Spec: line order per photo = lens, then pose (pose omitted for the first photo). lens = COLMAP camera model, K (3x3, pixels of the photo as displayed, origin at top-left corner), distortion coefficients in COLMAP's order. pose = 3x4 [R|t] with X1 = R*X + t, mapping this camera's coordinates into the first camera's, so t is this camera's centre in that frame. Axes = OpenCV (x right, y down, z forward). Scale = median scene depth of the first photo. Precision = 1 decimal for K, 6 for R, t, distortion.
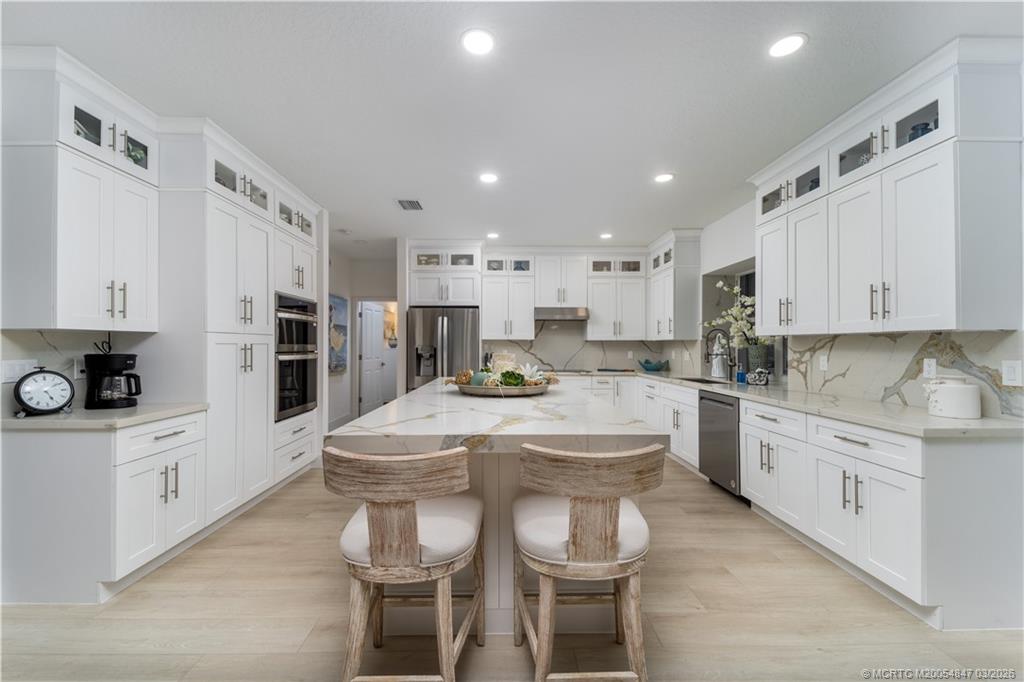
lens RADIAL K [[370.9, 0, 495.5], [0, 370.9, 342.1], [0, 0, 1]] dist [0.023461, -0.010246]
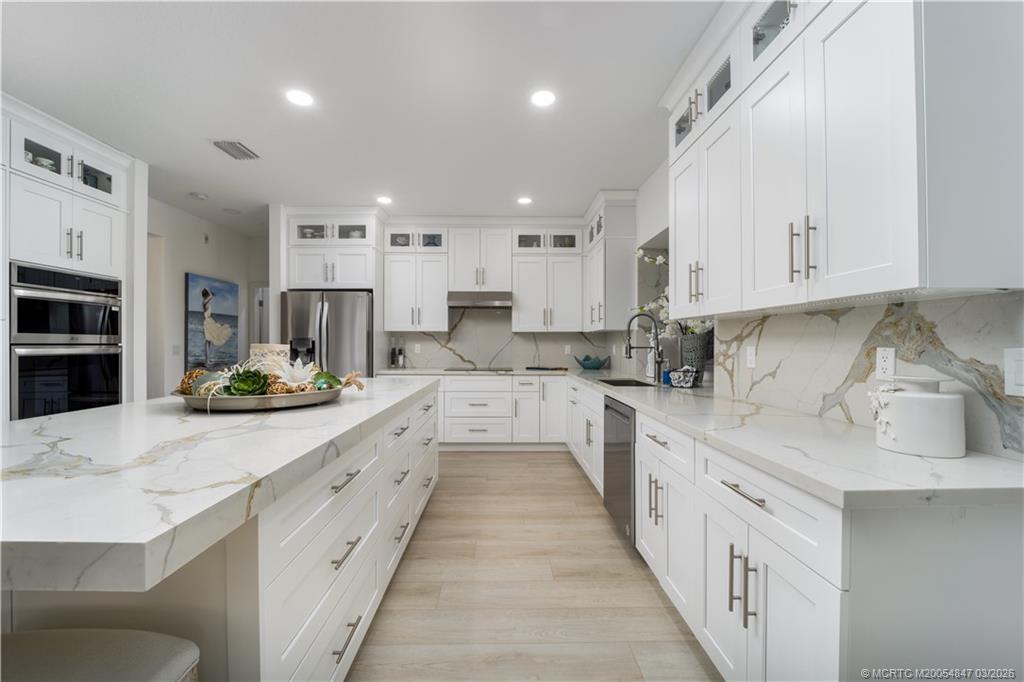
lens RADIAL K [[377.9, 0, 505.8], [0, 377.9, 342.1], [0, 0, 1]] dist [-0.013634, -0.000157]
pose [[0.999955, -0.001085, 0.009421, 0.376876], [0.001030, 0.999982, 0.005870, 0.021440], [-0.009427, -0.005860, 0.999938, 0.284854]]
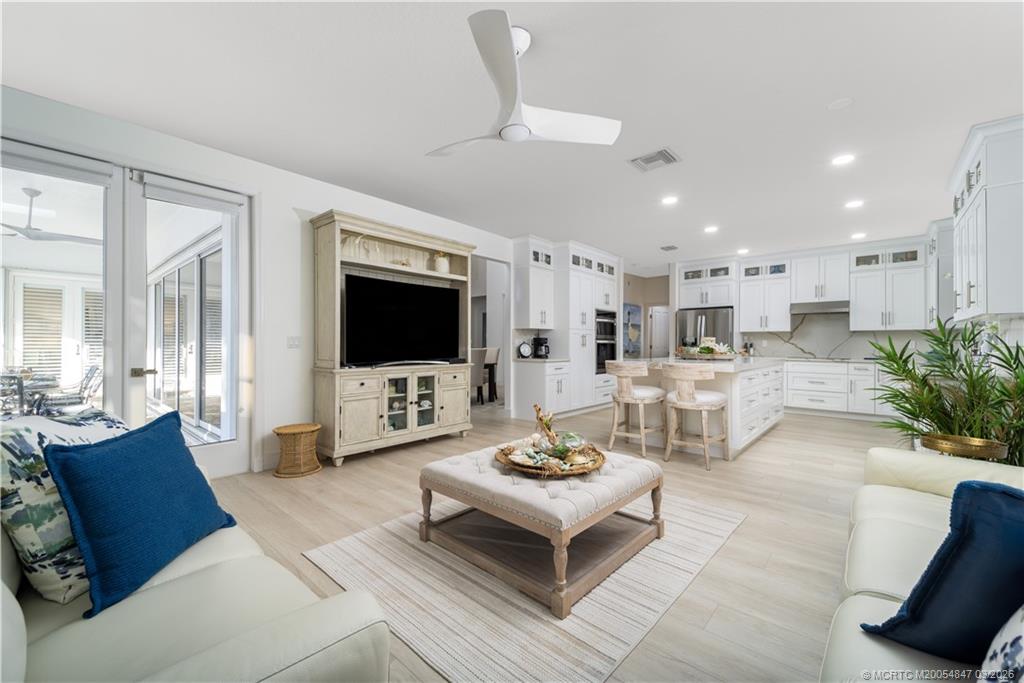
lens RADIAL K [[377.9, 0, 505.8], [0, 377.9, 342.6], [0, 0, 1]] dist [-0.013634, -0.000157]
pose [[0.708303, 0.000832, -0.705908, 0.510945], [0.000696, 0.999998, 0.001876, 0.044977], [0.705909, -0.001820, 0.708301, -0.791851]]
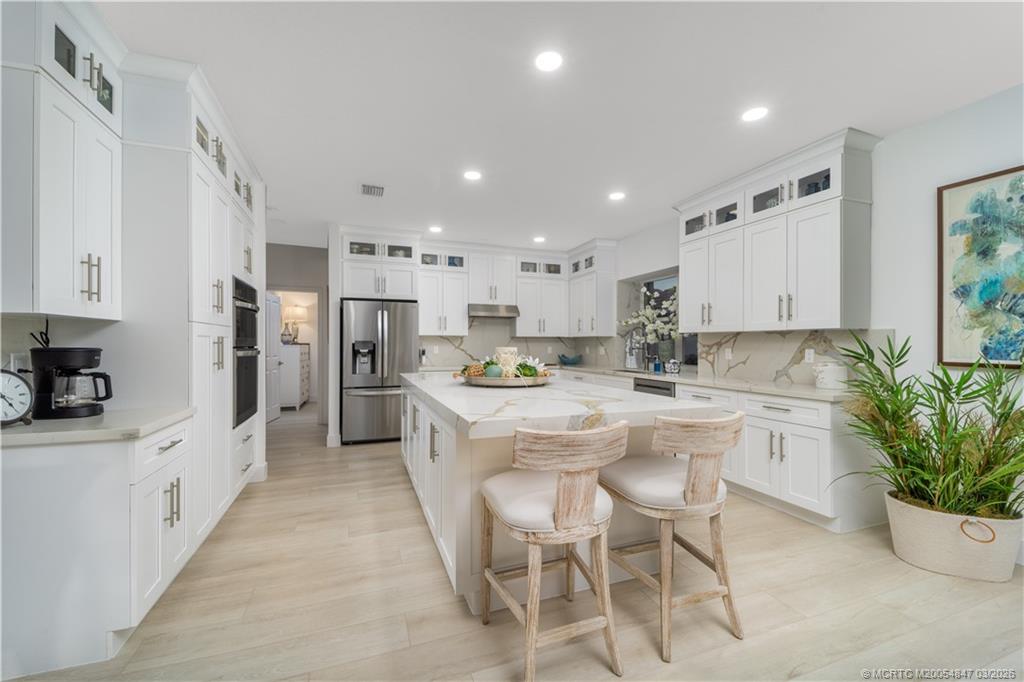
lens RADIAL K [[388.2, 0, 468.3], [0, 388.2, 341.4], [0, 0, 1]] dist [0.014820, -0.000063]
pose [[0.953200, 0.002216, 0.302332, -0.358917], [-0.003431, 0.999988, 0.003488, 0.009651], [-0.302321, -0.004362, 0.953196, -0.015801]]
